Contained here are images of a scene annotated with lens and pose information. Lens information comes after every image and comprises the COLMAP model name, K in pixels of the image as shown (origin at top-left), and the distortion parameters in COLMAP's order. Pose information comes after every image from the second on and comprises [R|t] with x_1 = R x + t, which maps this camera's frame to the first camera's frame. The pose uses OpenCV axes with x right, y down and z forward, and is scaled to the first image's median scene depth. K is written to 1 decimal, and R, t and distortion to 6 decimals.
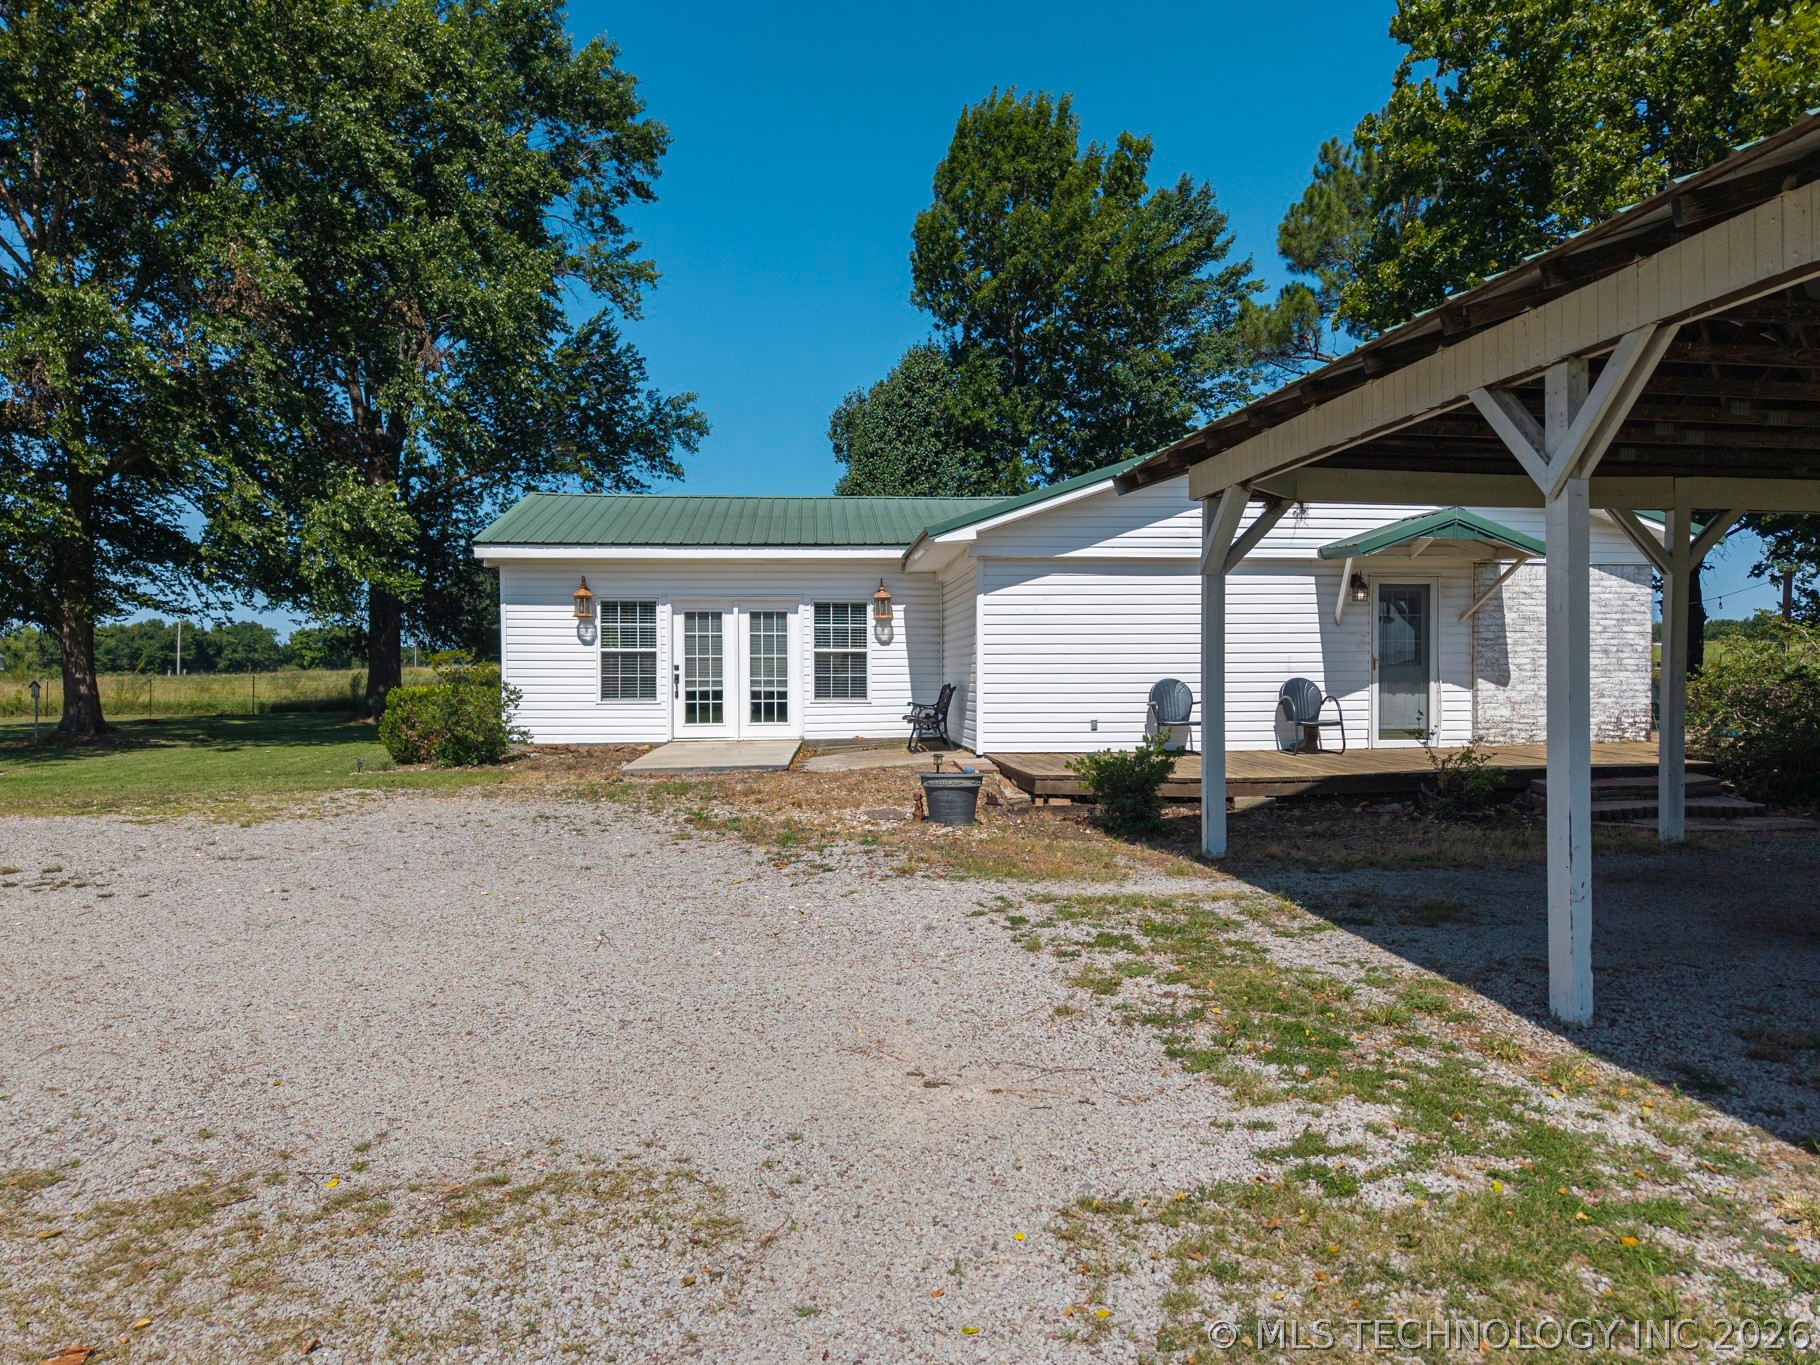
lens RADIAL K [[1236.5, 0, 881.3], [0, 1236.5, 677.8], [0, 0, 1]] dist [0.001453, -0.004565]
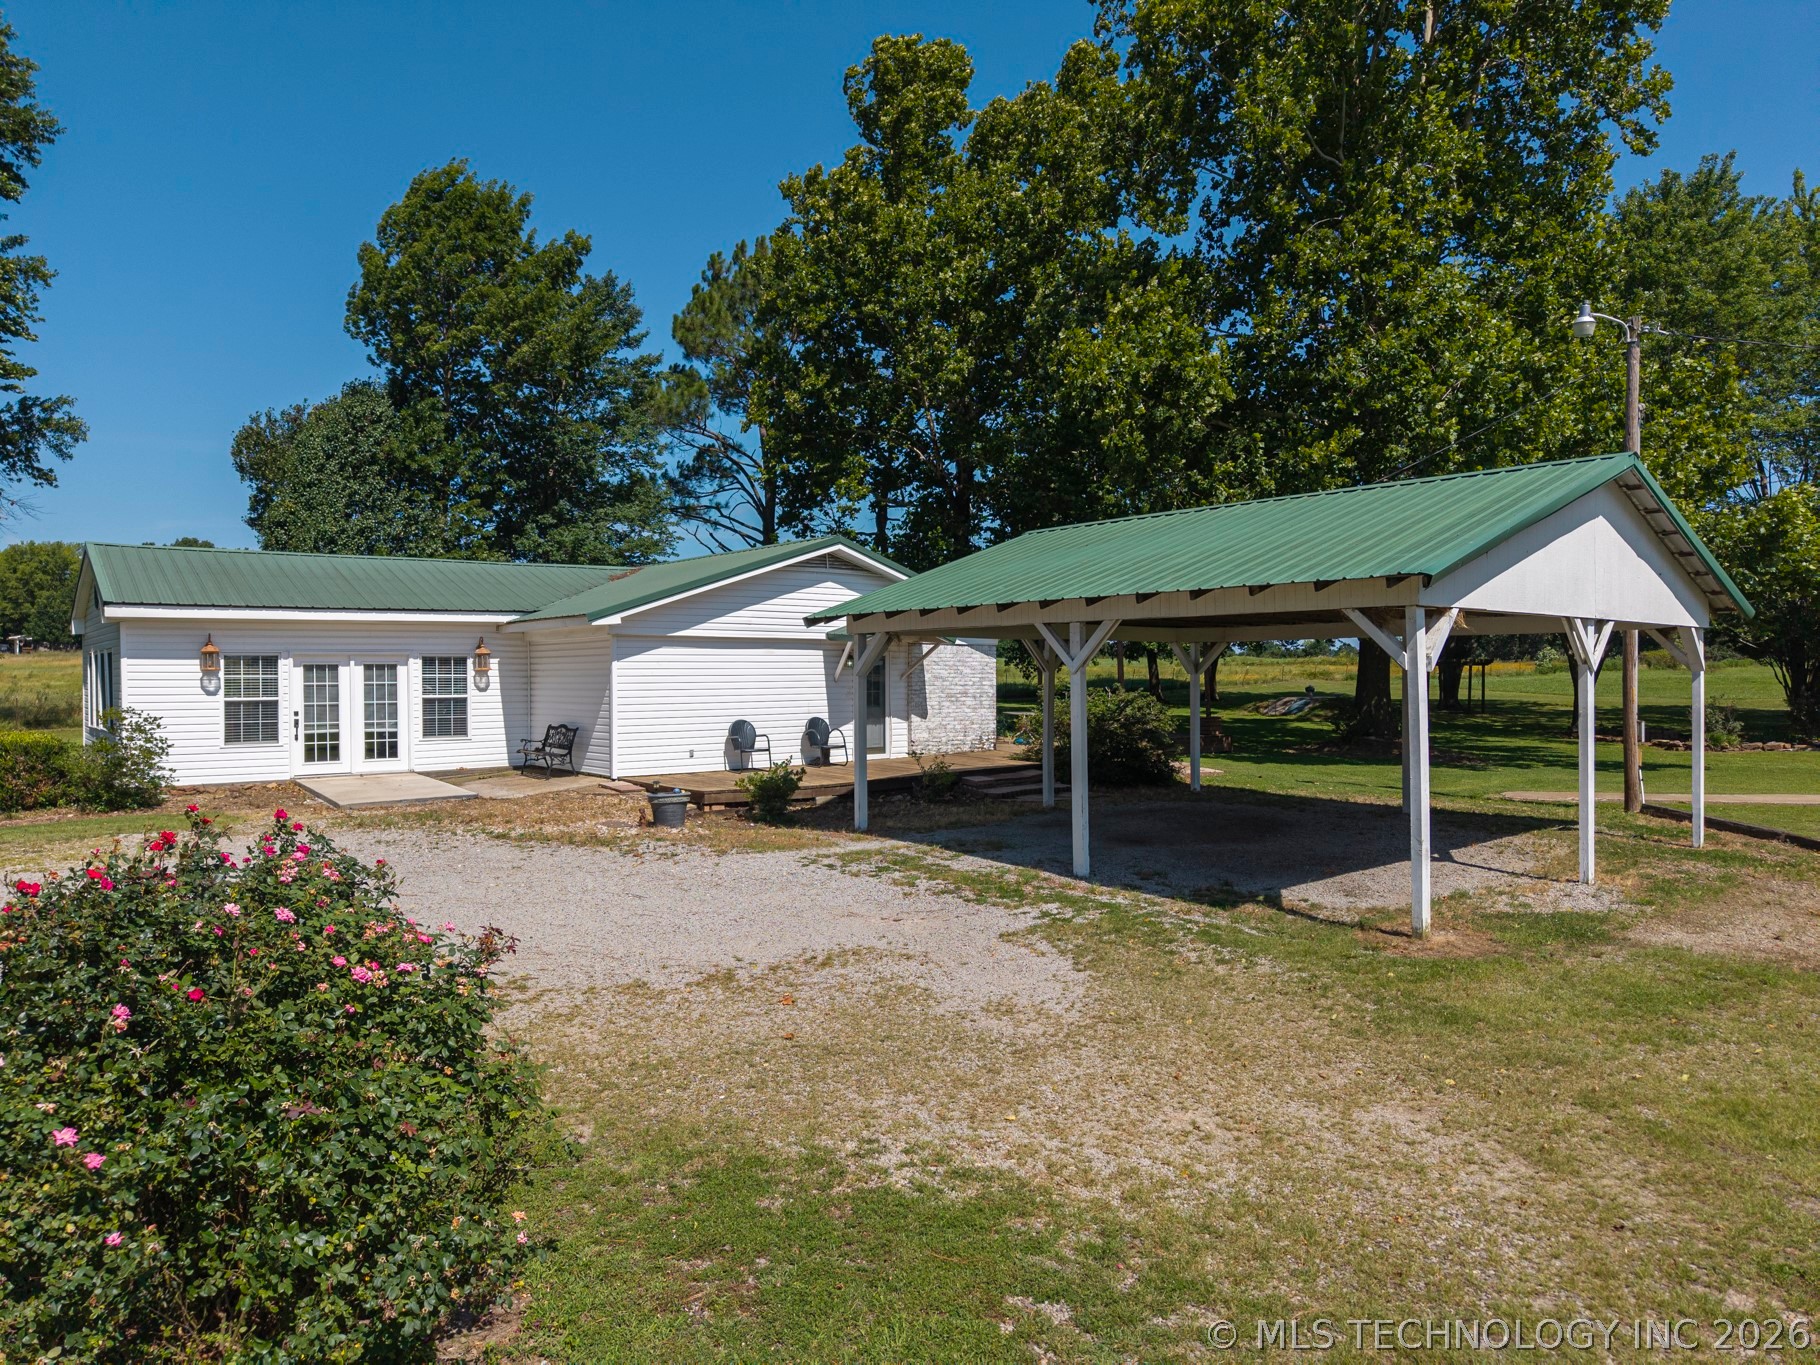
lens RADIAL K [[1238.6, 0, 910.8], [0, 1238.6, 679.3], [0, 0, 1]] dist [0.020083, -0.016233]
pose [[0.834222, -0.004981, 0.551406, -0.404304], [0.005090, 0.999986, 0.001333, -0.047717], [-0.551405, 0.001694, 0.834236, -0.331664]]
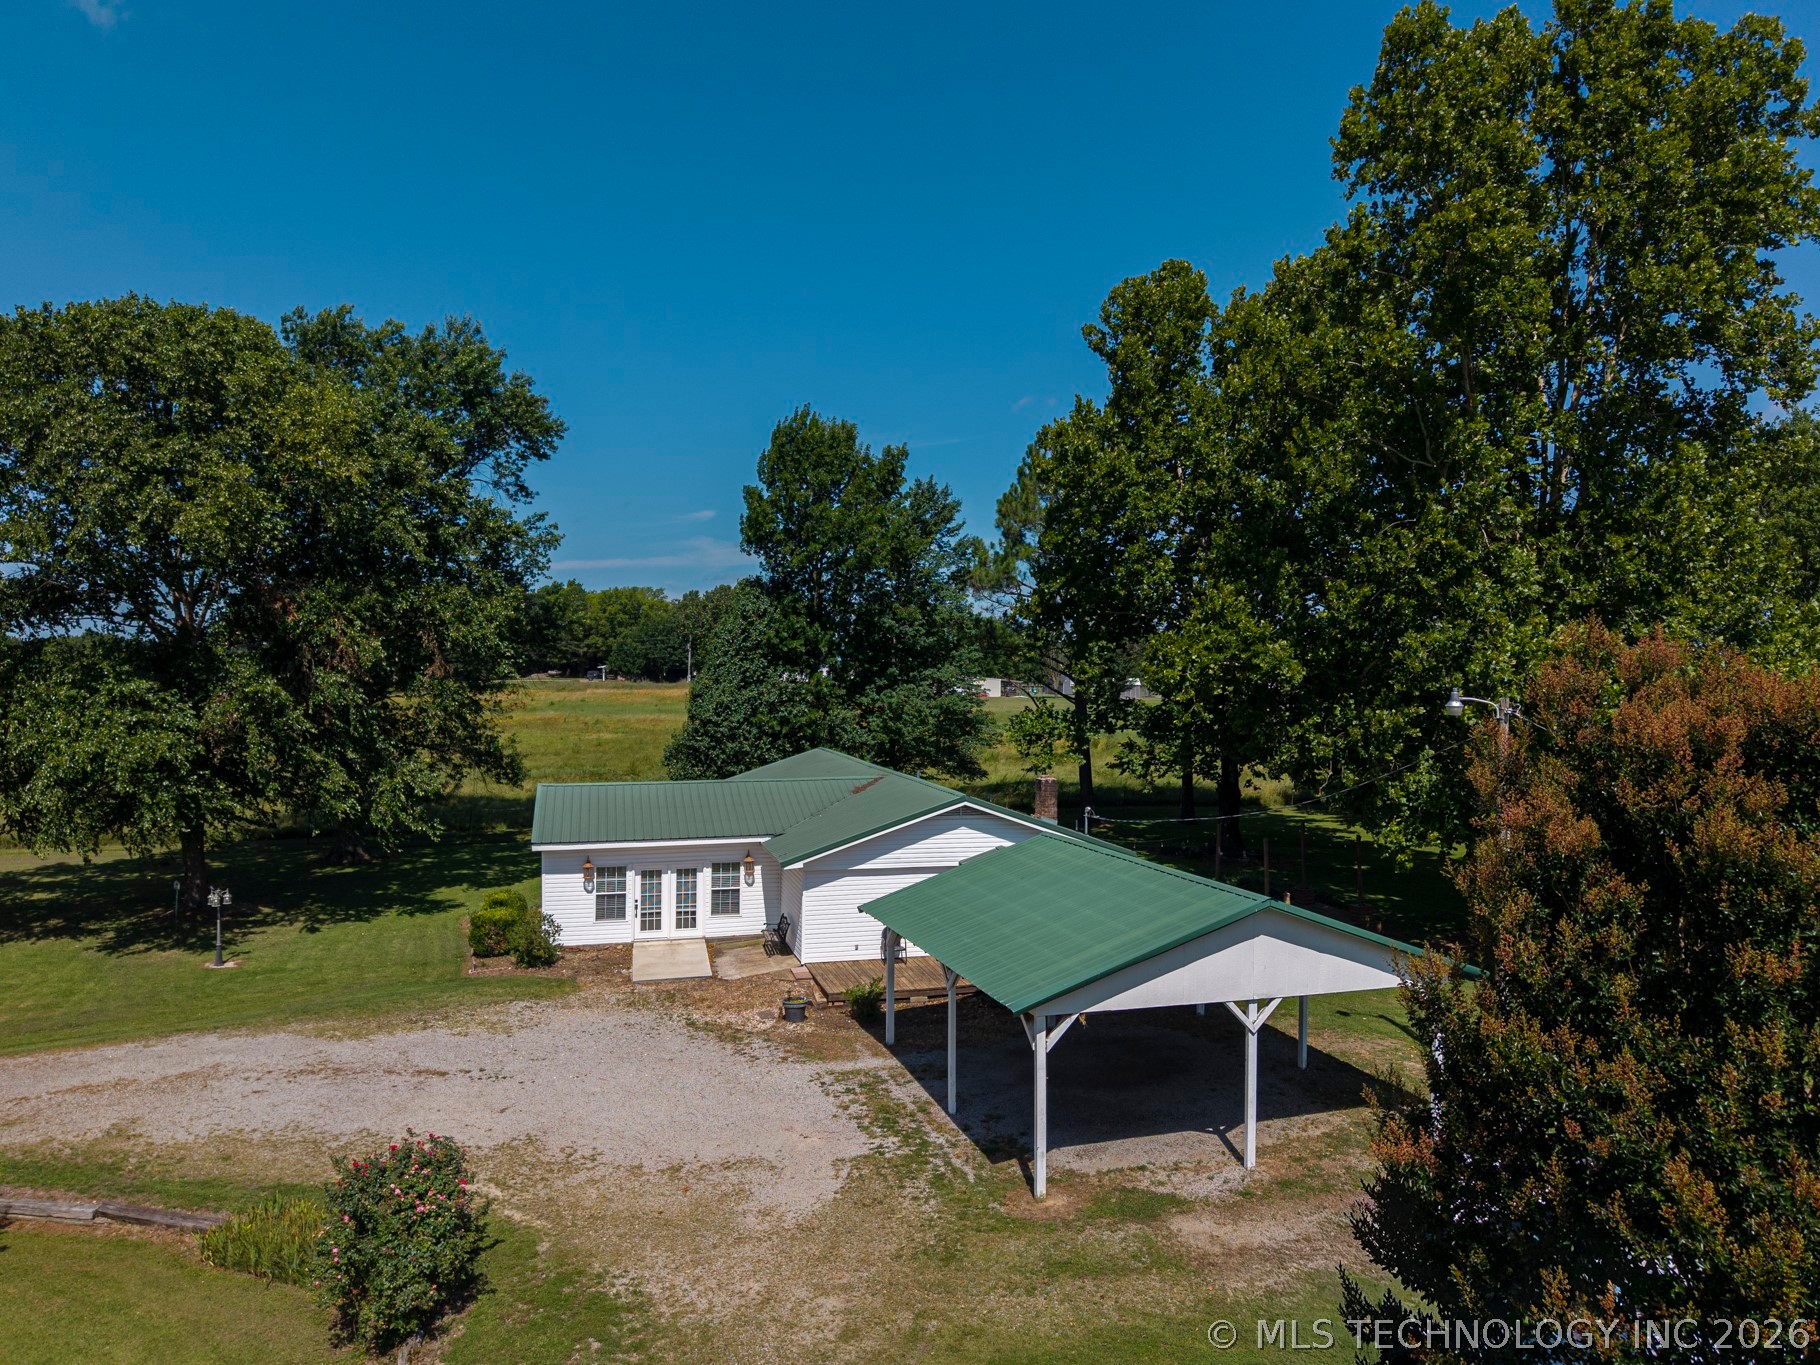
lens RADIAL K [[1243.6, 0, 896.0], [0, 1243.6, 690.1], [0, 0, 1]] dist [-0.005744, -0.003253]
pose [[0.984040, 0.005749, 0.177855, -0.144141], [-0.008054, 0.999893, 0.012241, -0.436430], [-0.177766, -0.013478, 0.983981, -1.122039]]
